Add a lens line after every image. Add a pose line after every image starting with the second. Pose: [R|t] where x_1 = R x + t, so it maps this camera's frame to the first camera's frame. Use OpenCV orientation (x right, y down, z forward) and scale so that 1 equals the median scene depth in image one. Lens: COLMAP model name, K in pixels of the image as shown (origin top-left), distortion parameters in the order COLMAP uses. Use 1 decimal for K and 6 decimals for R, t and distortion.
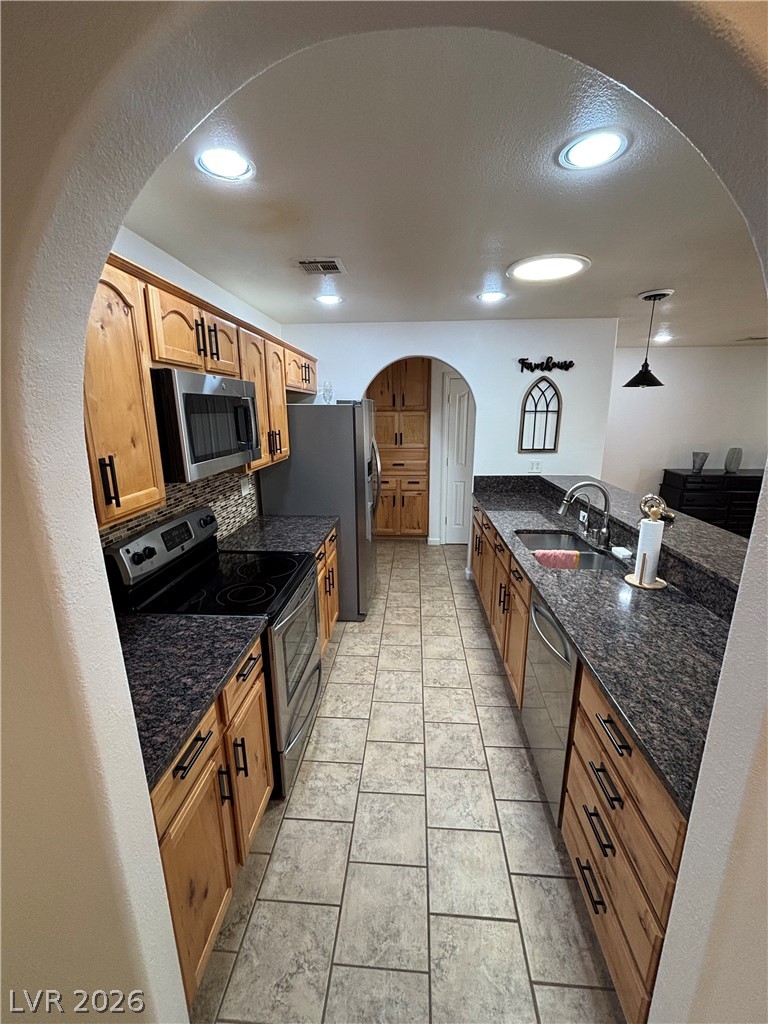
lens RADIAL K [[412.3, 0, 389.1], [0, 412.3, 514.5], [0, 0, 1]] dist [-0.000989, -0.000156]
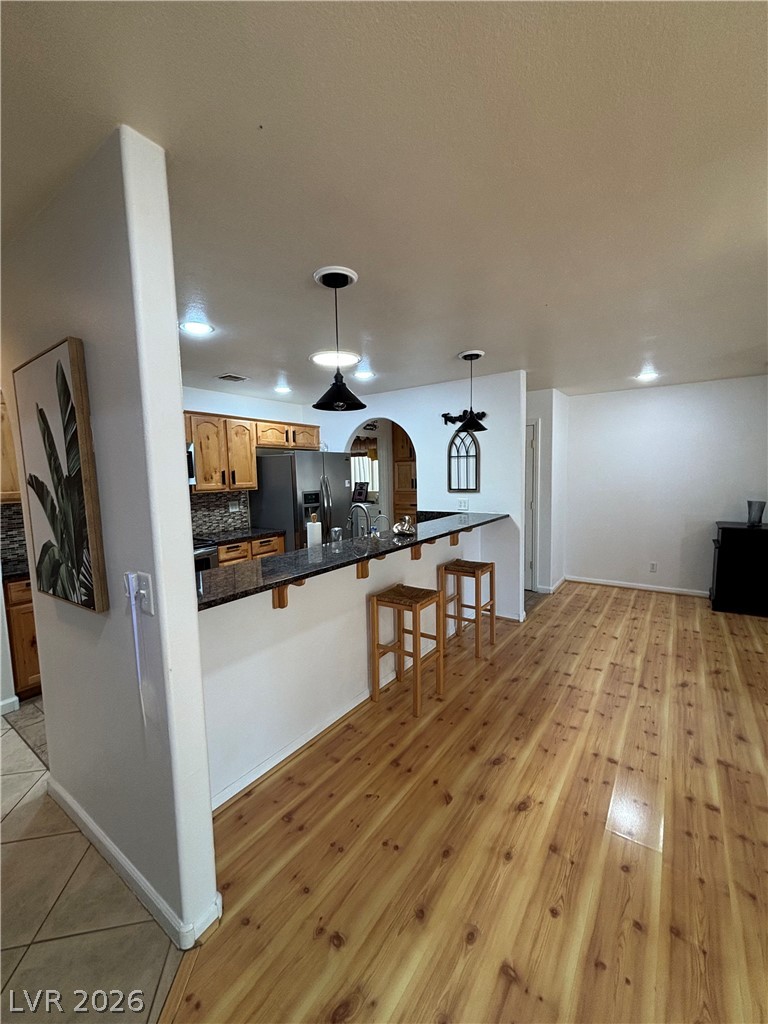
lens RADIAL K [[412.3, 0, 389.1], [0, 412.3, 514.5], [0, 0, 1]] dist [-0.000989, -0.000156]
pose [[0.852467, 0.040208, -0.521232, 0.798763], [-0.111108, 0.988194, -0.105485, 0.052027], [0.510837, 0.147835, 0.846871, -0.046222]]
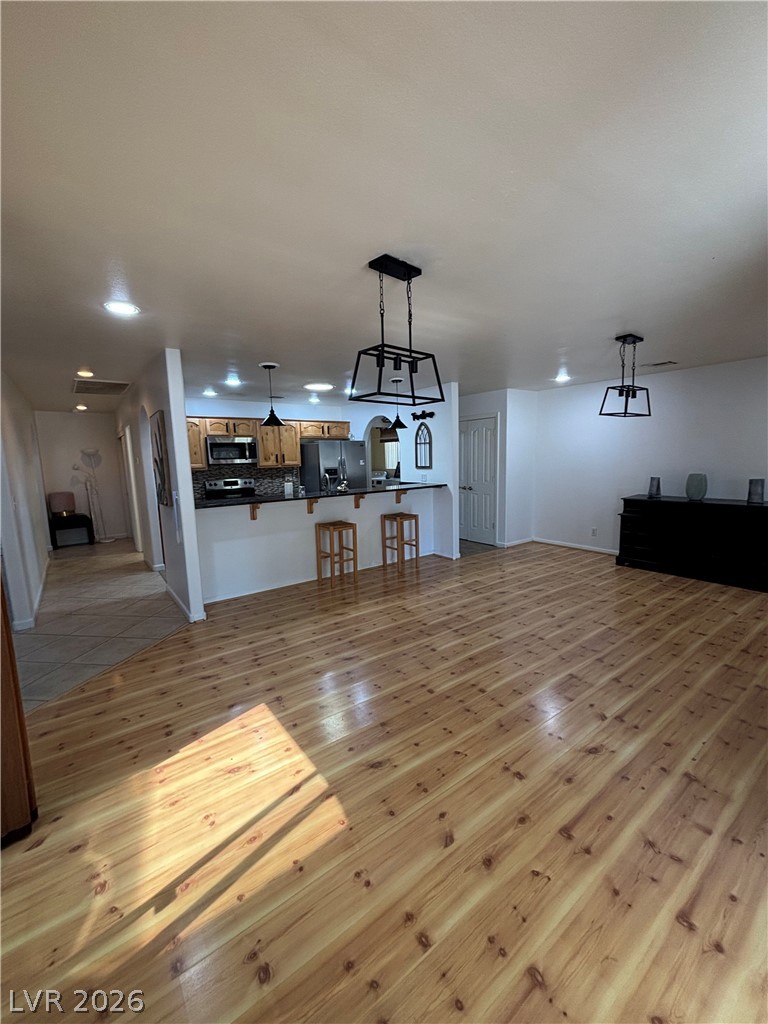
lens RADIAL K [[415.2, 0, 391.5], [0, 415.2, 510.9], [0, 0, 1]] dist [0.031912, 0.000045]
pose [[0.648680, 0.089350, -0.755798, 1.557534], [-0.163399, 0.986277, -0.023644, 0.072131], [0.743313, 0.138835, 0.654378, -0.128095]]
